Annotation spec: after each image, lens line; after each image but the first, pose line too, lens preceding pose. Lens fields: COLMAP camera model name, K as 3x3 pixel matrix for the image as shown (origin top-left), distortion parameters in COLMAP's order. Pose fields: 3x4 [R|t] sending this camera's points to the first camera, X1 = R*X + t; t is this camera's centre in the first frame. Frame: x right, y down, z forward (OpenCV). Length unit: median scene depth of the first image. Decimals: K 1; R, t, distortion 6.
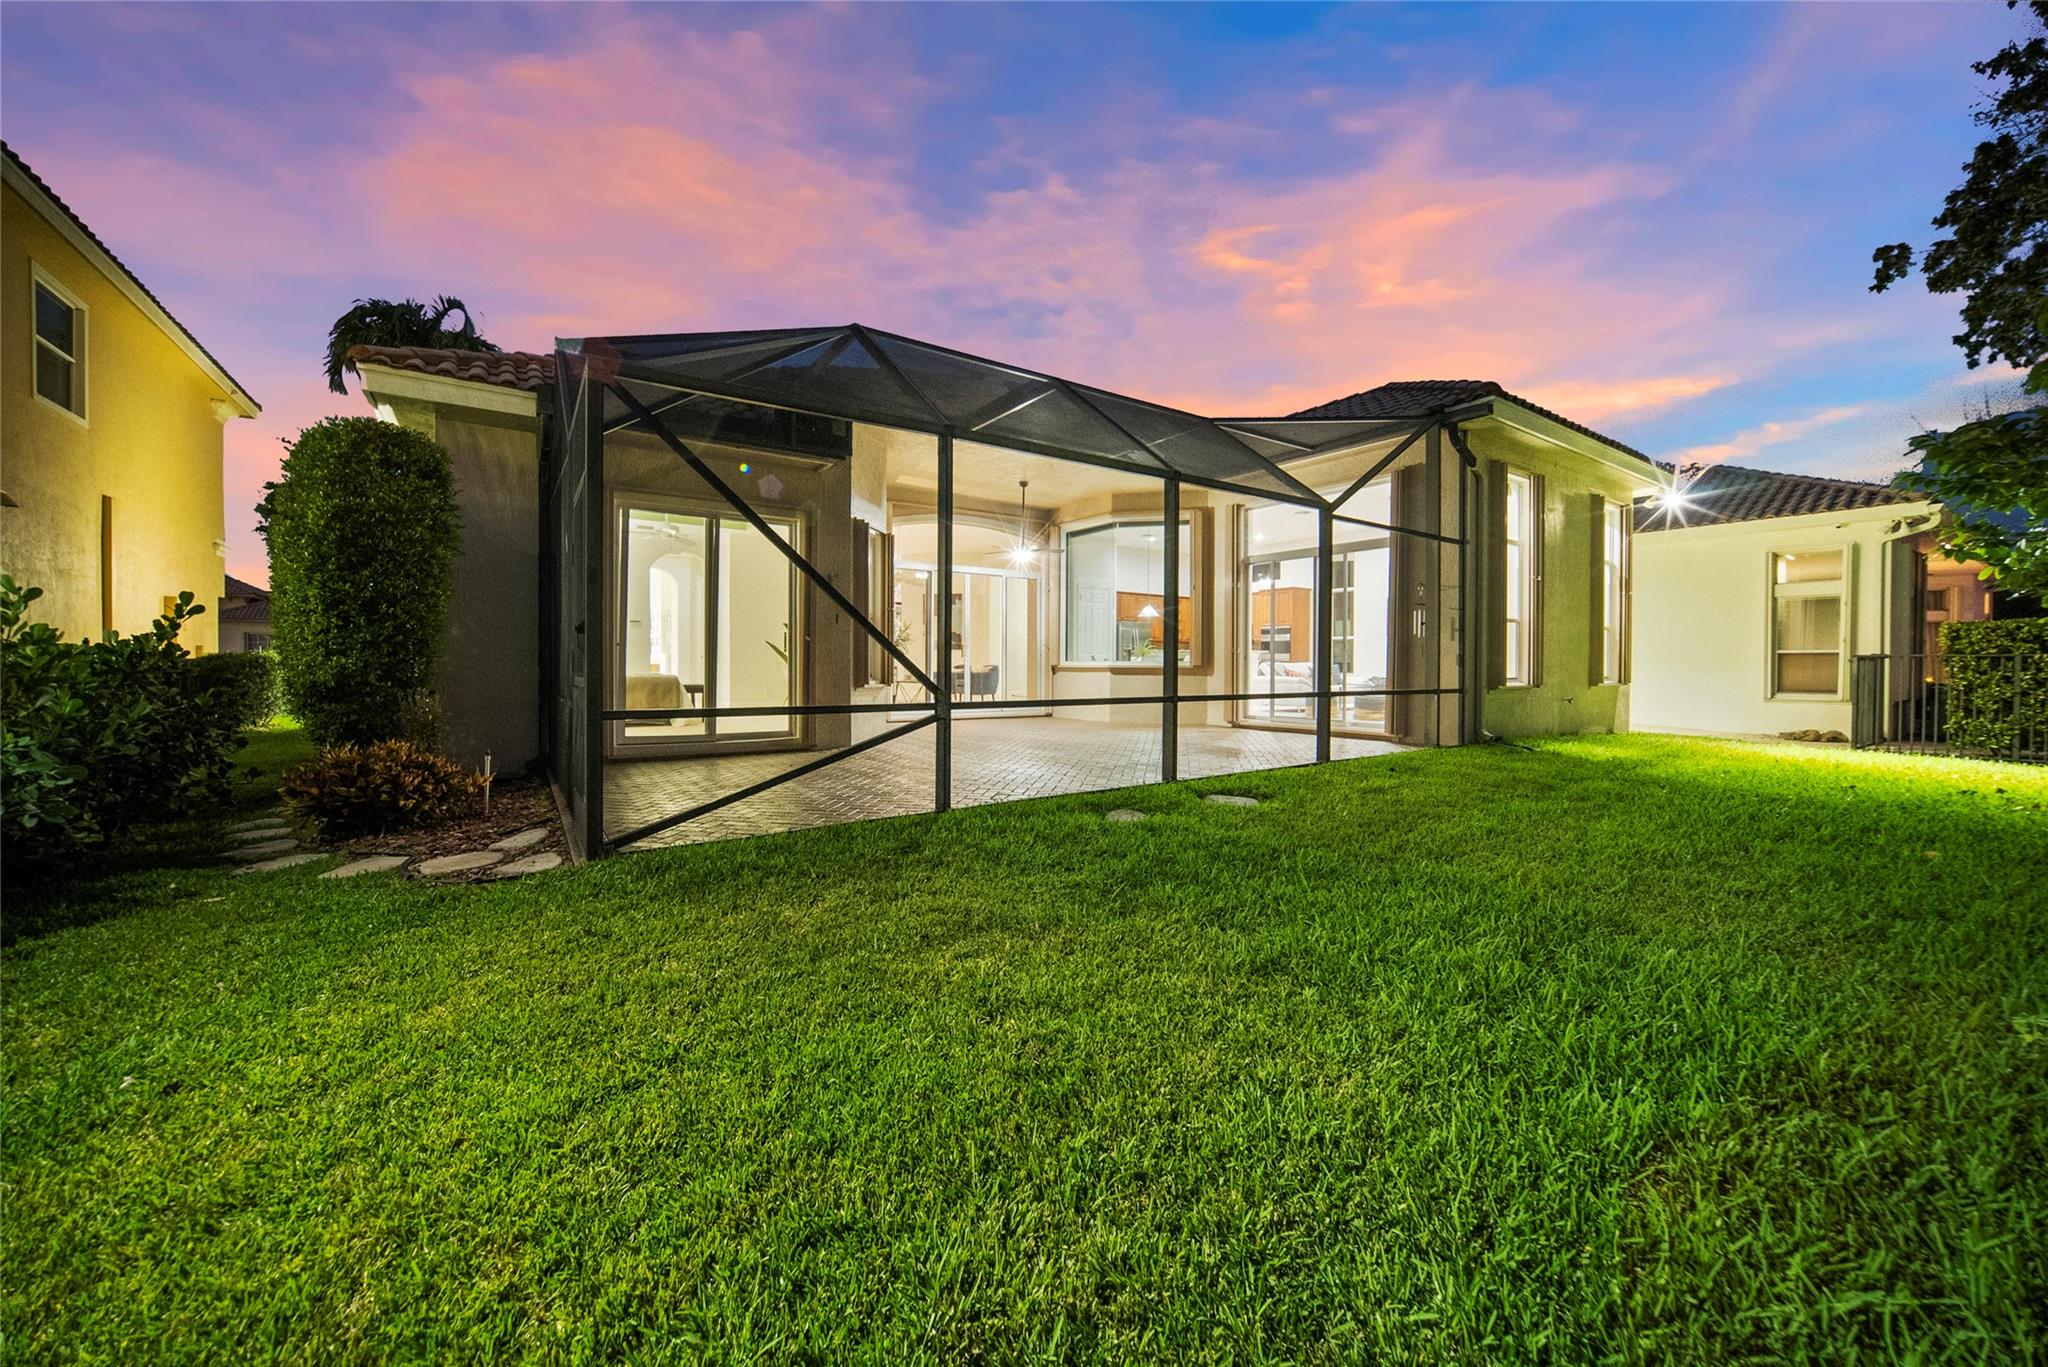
lens RADIAL K [[768.1, 0, 1025.3], [0, 768.1, 674.0], [0, 0, 1]] dist [-0.000324, 0.000004]
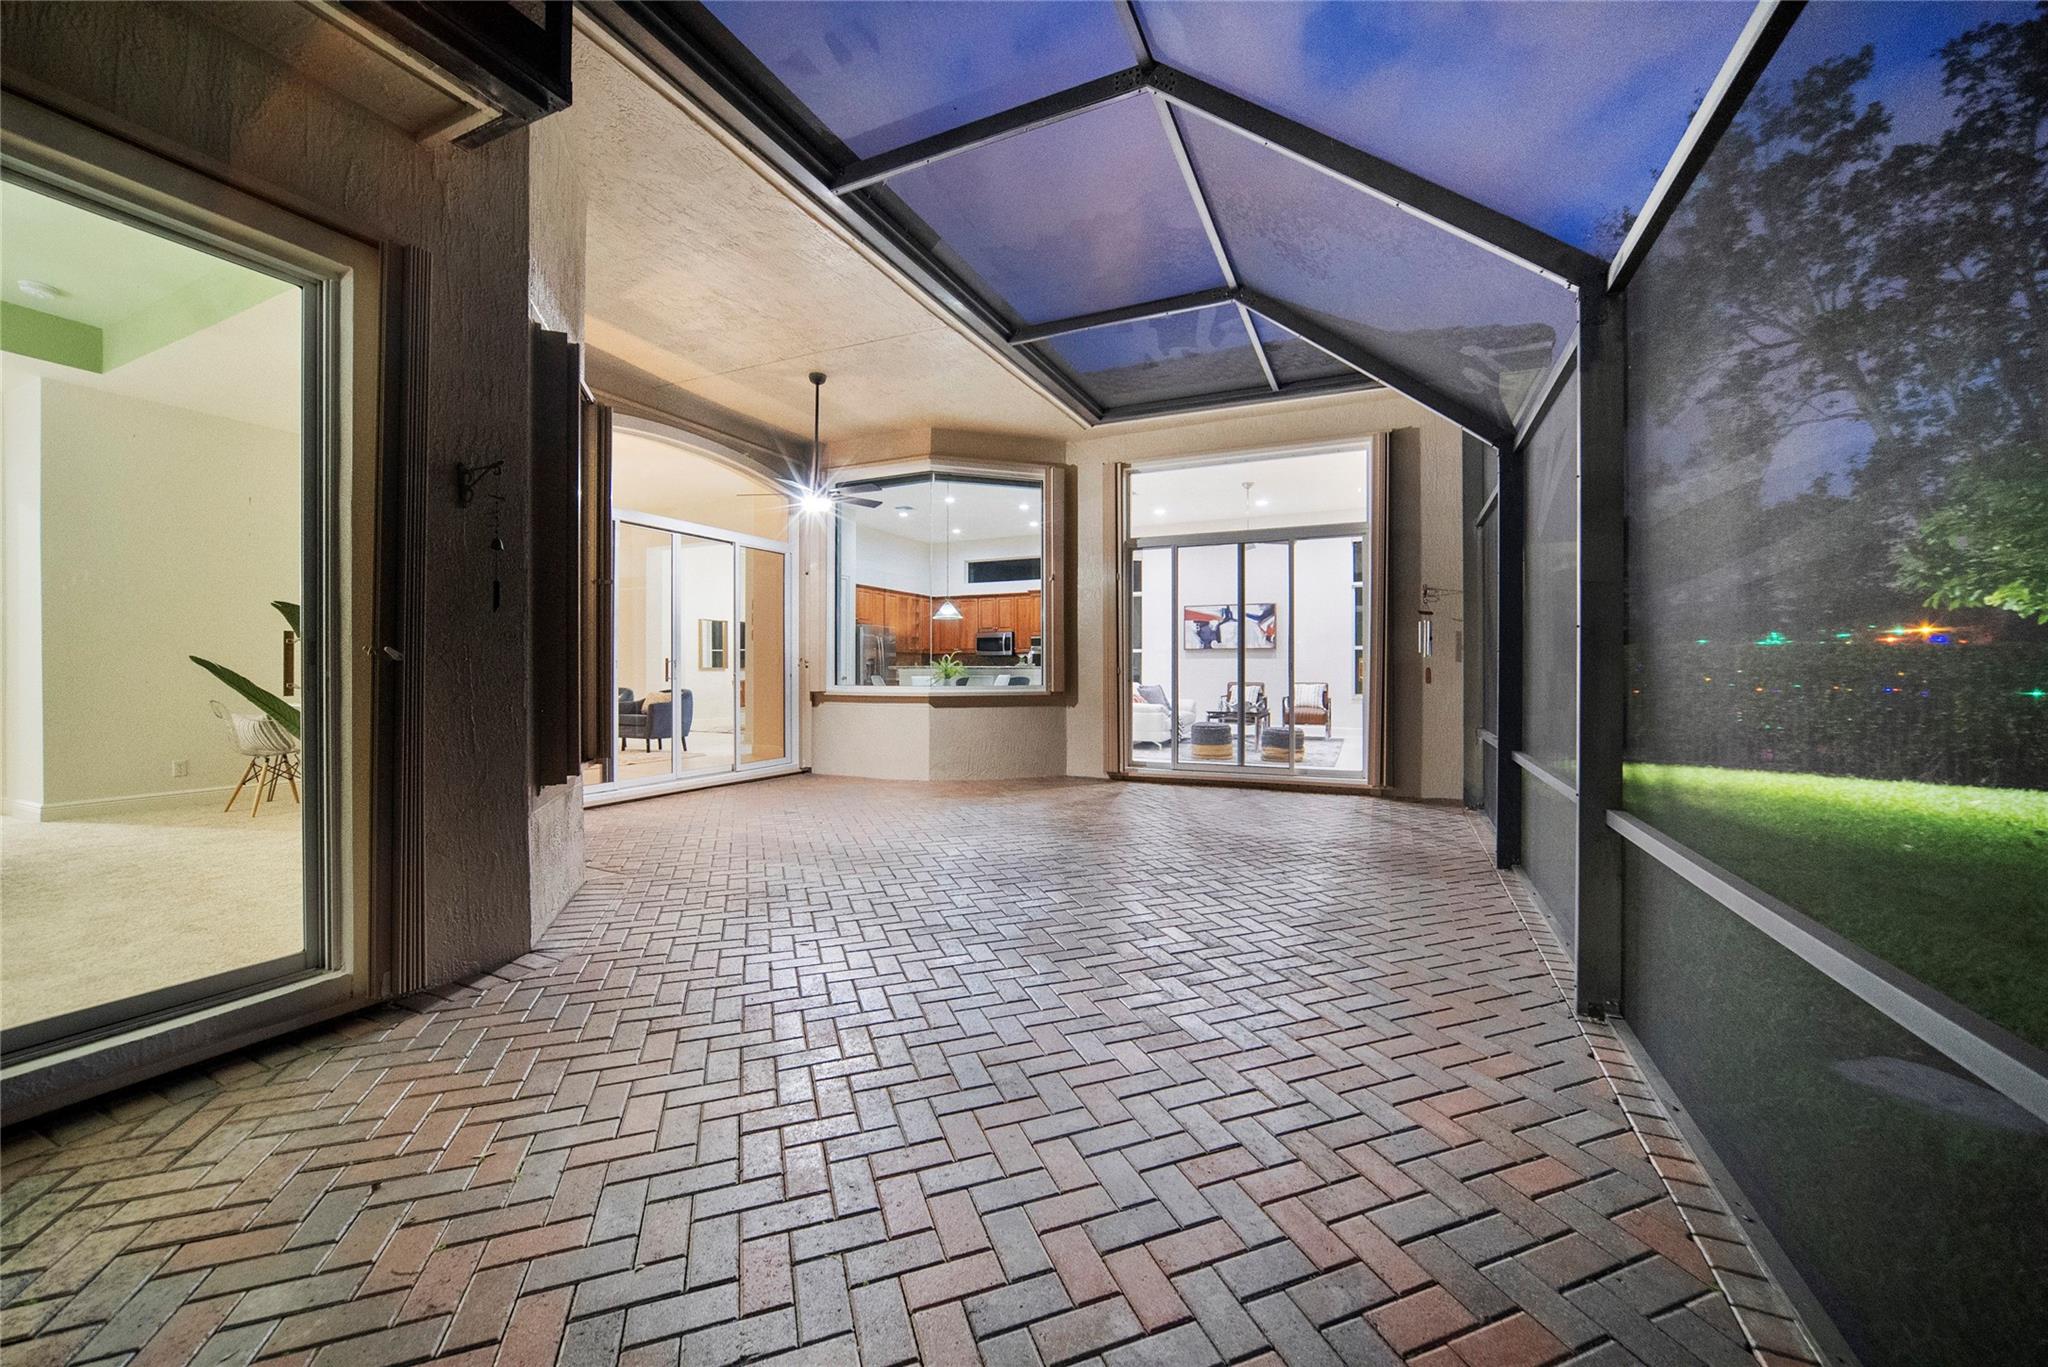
lens RADIAL K [[768.1, 0, 1025.3], [0, 768.1, 674.0], [0, 0, 1]] dist [-0.000324, 0.000004]
pose [[0.855137, -0.005767, 0.518370, -0.165361], [0.007751, 0.999969, -0.001661, -0.027331], [-0.518344, 0.005438, 0.855155, 0.438870]]
